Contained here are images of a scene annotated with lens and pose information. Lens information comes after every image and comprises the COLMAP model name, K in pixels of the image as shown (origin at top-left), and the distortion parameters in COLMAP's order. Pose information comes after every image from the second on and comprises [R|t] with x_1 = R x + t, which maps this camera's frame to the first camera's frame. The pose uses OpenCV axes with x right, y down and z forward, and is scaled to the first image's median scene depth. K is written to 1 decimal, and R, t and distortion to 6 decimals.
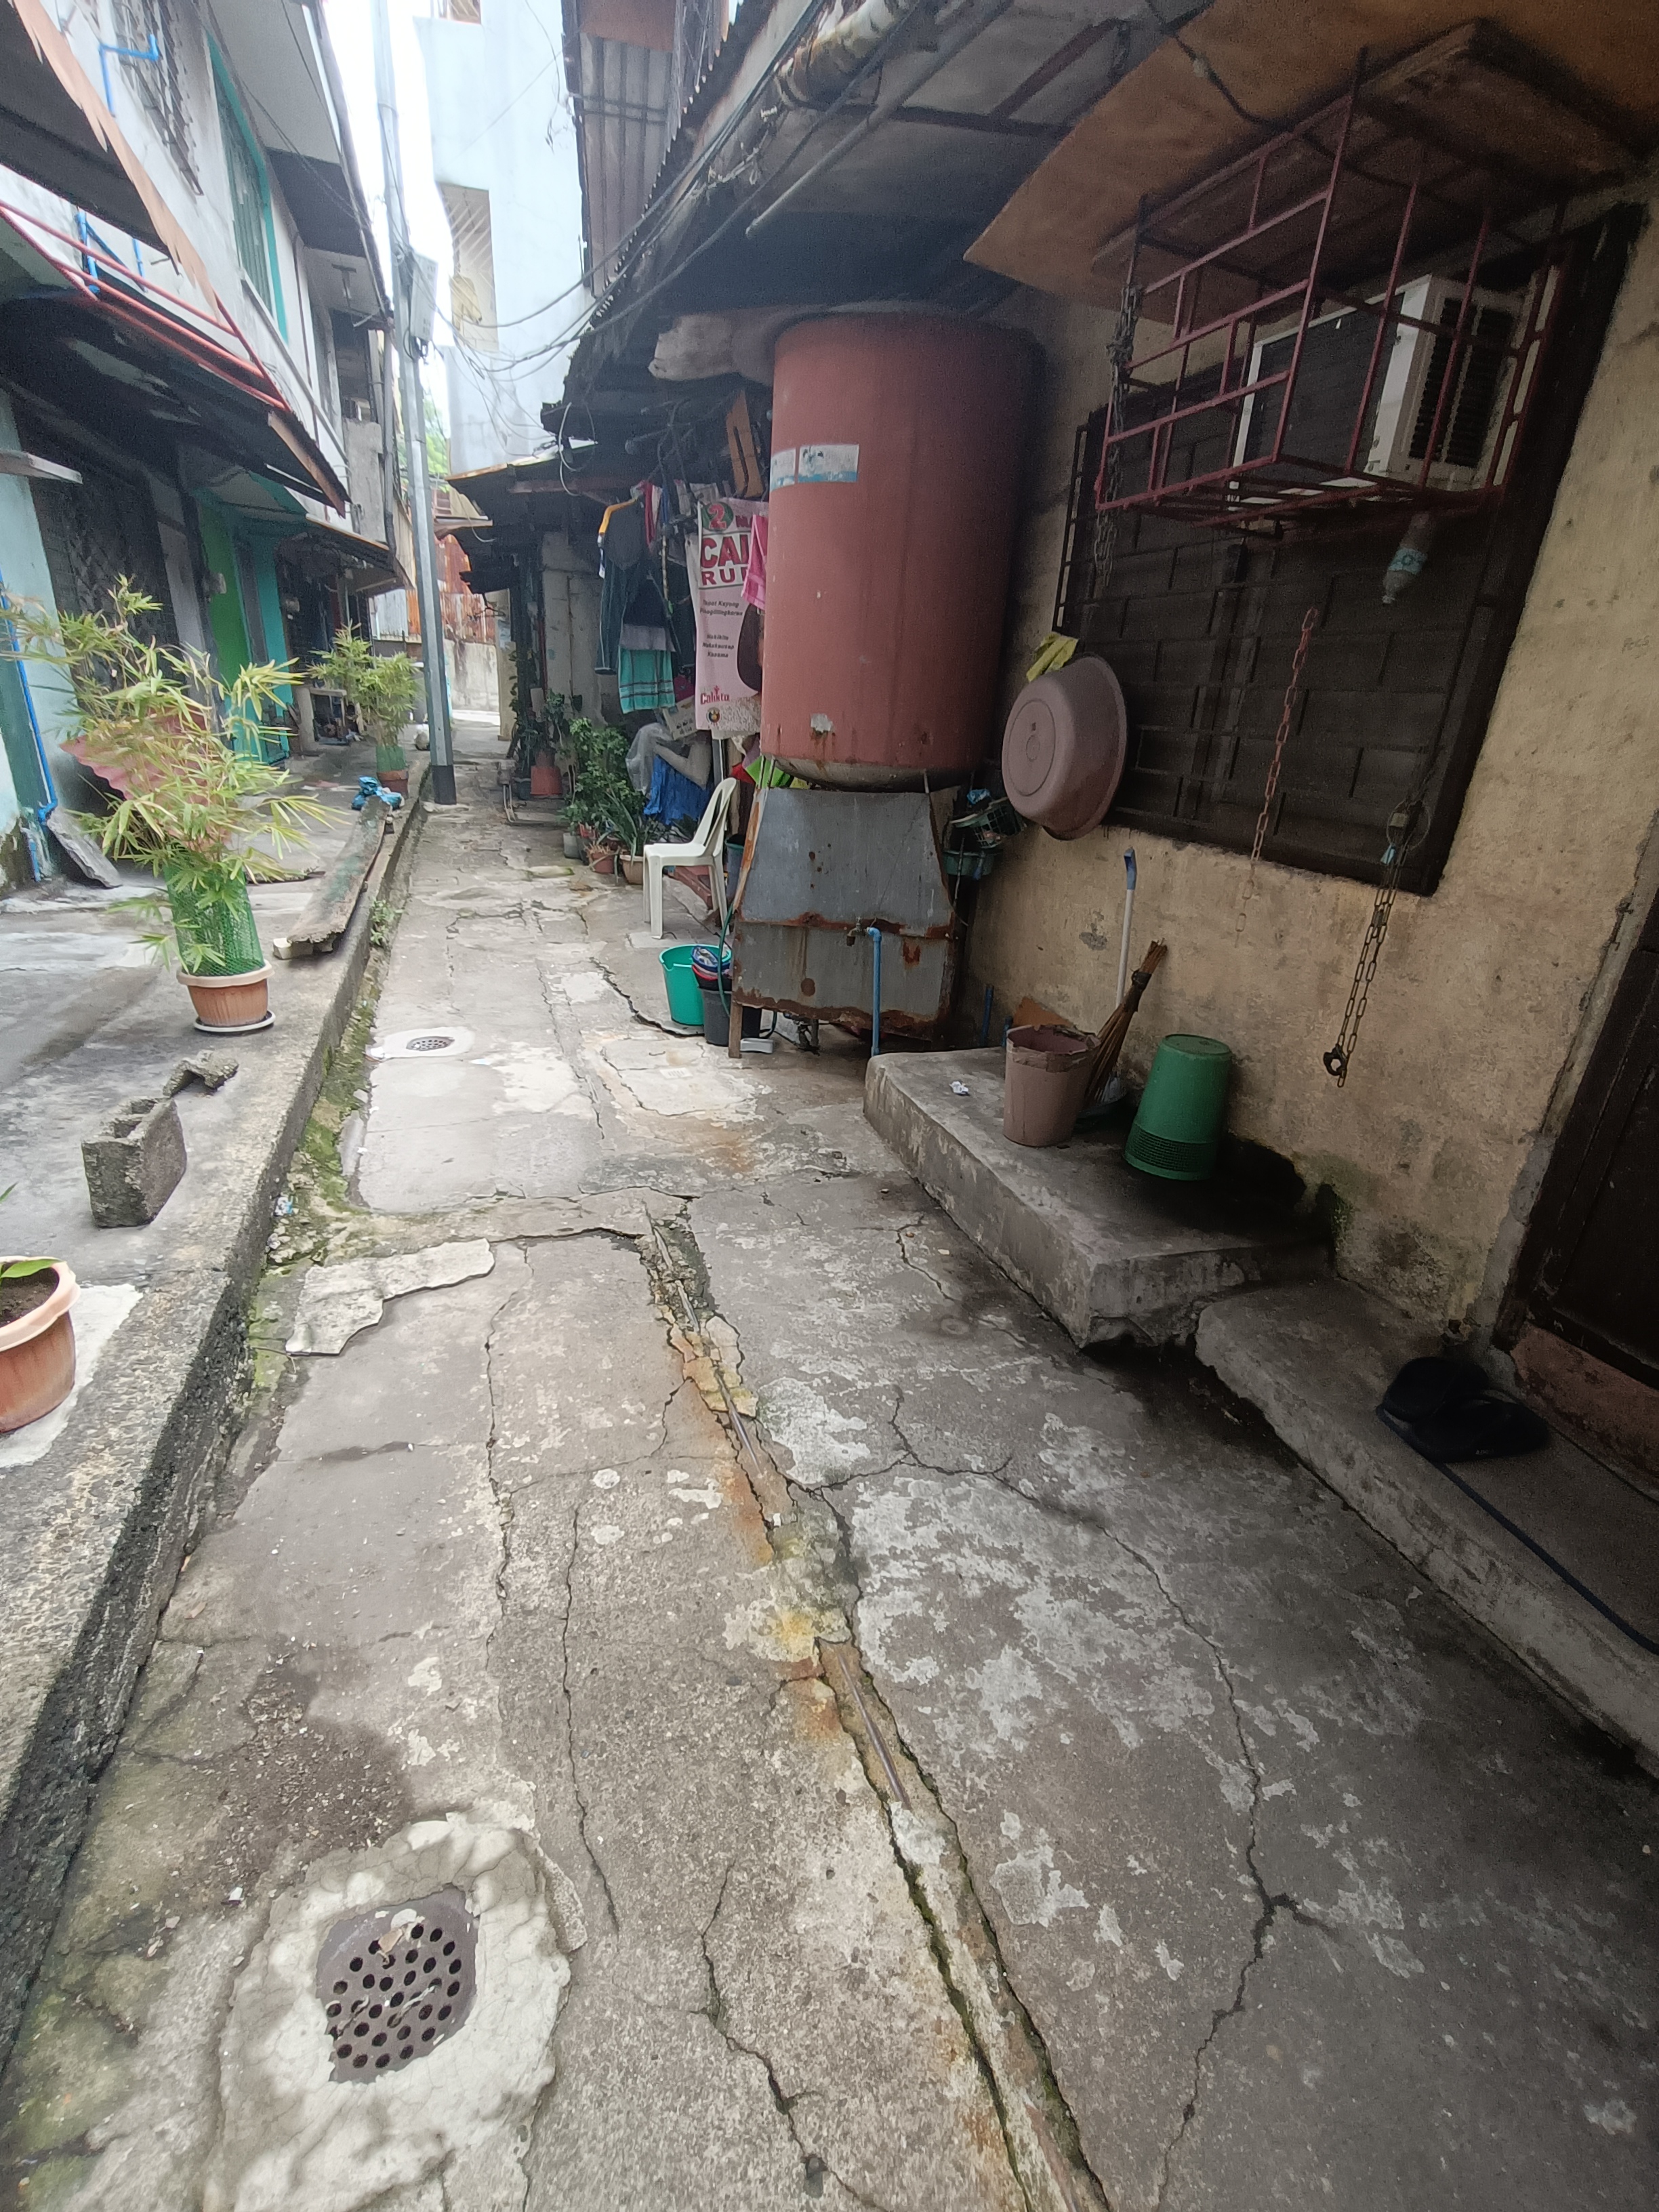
lens RADIAL K [[1010.3, 0, 813.7], [0, 1010.3, 1120.1], [0, 0, 1]] dist [0.000021, 0.000224]
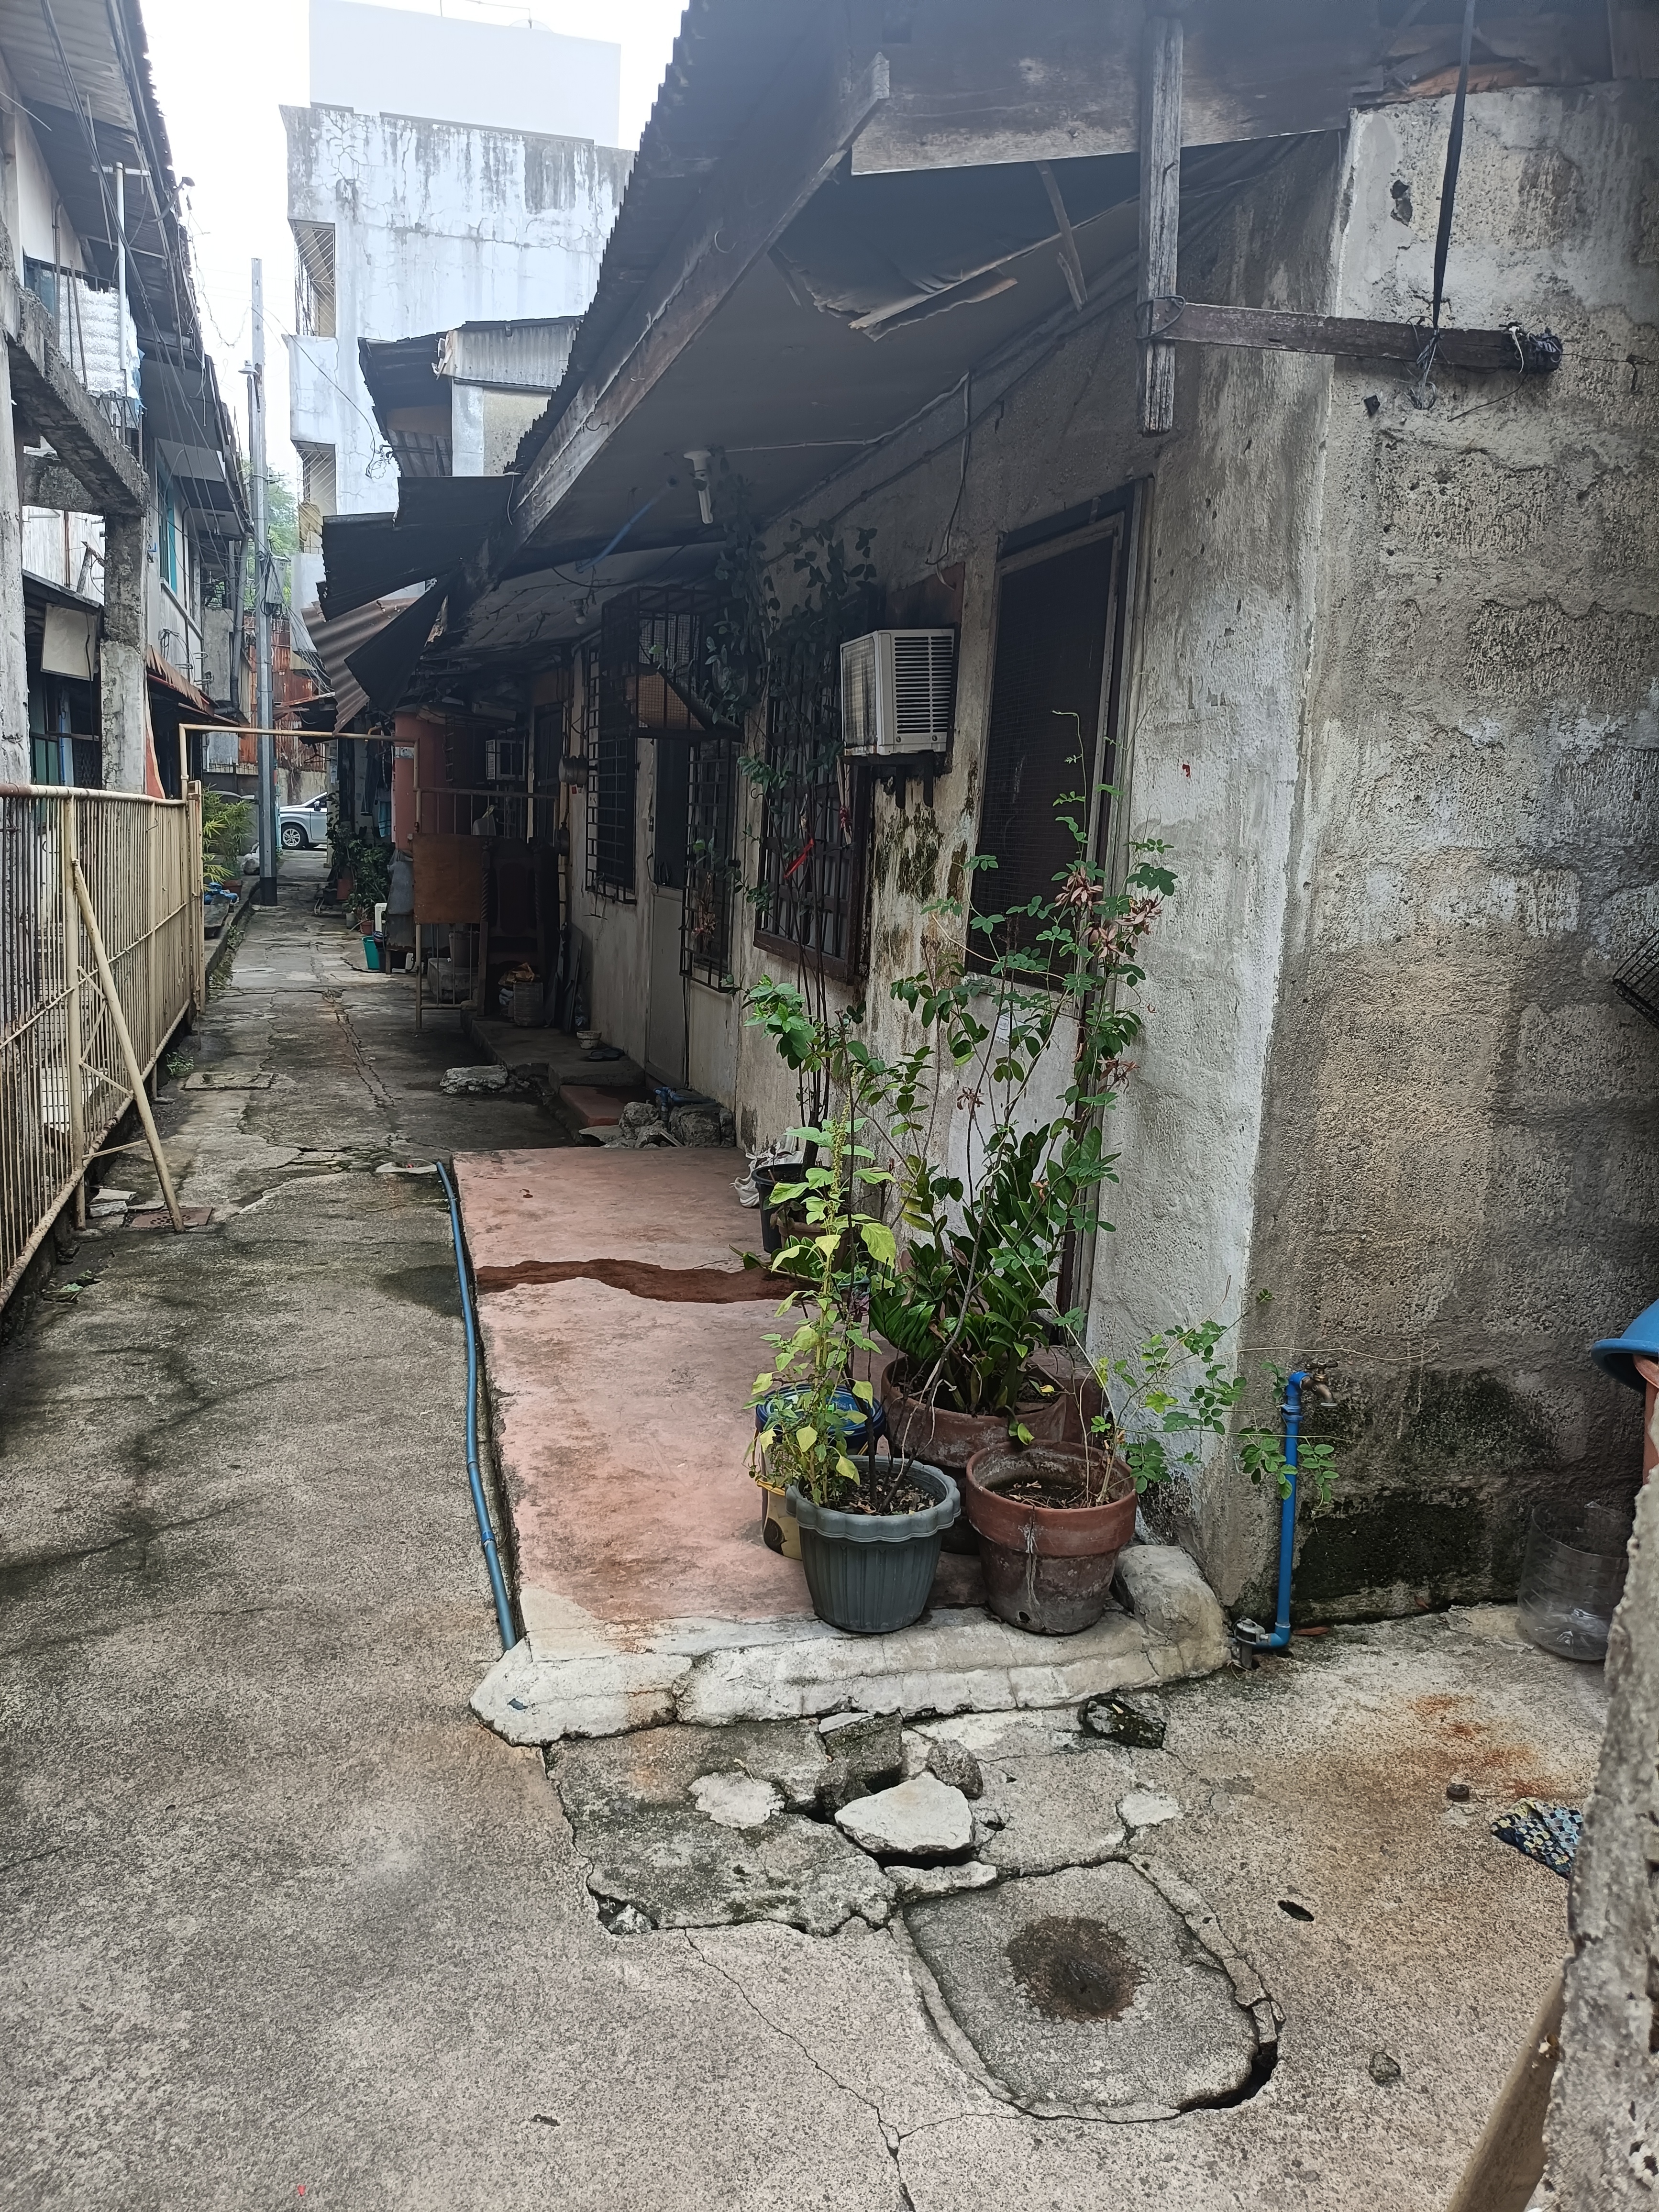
lens RADIAL K [[1656.1, 0, 836.5], [0, 1656.1, 1105.1], [0, 0, 1]] dist [0.026300, -0.015056]
pose [[0.999907, -0.012446, -0.005570, 0.300958], [0.010876, 0.974342, -0.224811, 0.341378], [0.008225, 0.224730, 0.974386, -0.818045]]
